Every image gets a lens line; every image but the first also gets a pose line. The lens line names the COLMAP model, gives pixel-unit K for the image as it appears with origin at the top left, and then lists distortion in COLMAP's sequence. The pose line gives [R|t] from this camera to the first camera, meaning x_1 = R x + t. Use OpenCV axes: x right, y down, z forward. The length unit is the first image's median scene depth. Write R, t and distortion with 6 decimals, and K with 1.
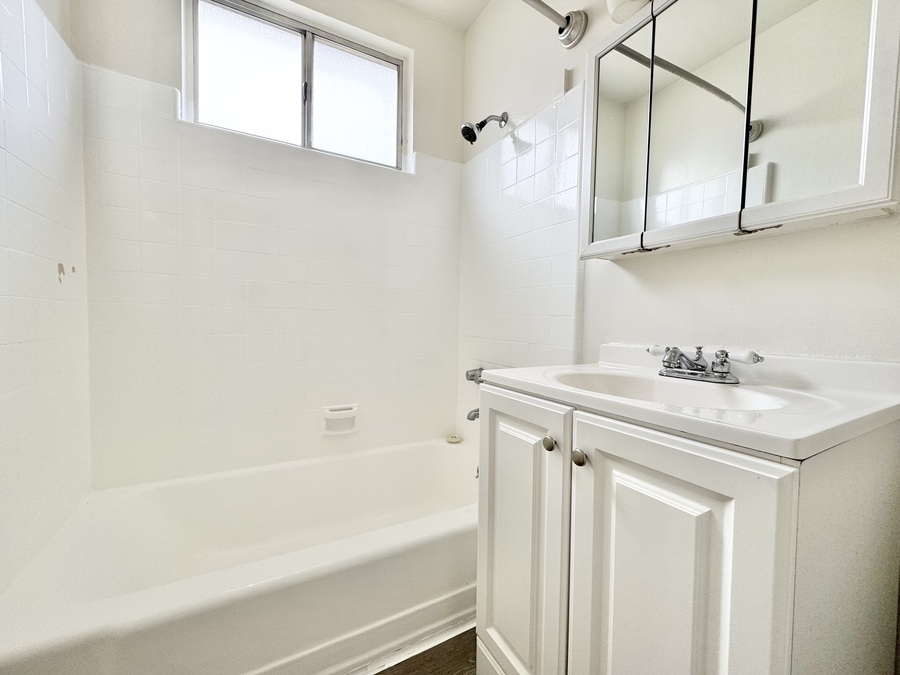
lens RADIAL K [[357.6, 0, 449.1], [0, 357.6, 337.3], [0, 0, 1]] dist [-0.005093, -0.000061]
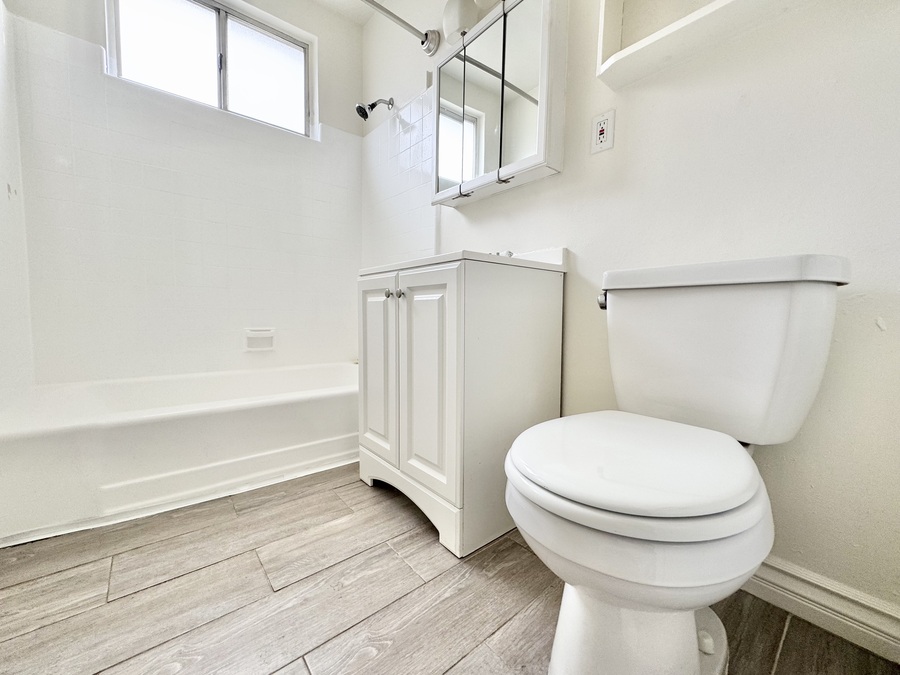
lens RADIAL K [[357.6, 0, 449.0], [0, 357.6, 339.2], [0, 0, 1]] dist [-0.005093, -0.000061]
pose [[0.981513, -0.016072, 0.190720, 0.101529], [0.009263, 0.999289, 0.036538, 0.197775], [-0.191172, -0.034096, 0.980964, -0.337978]]
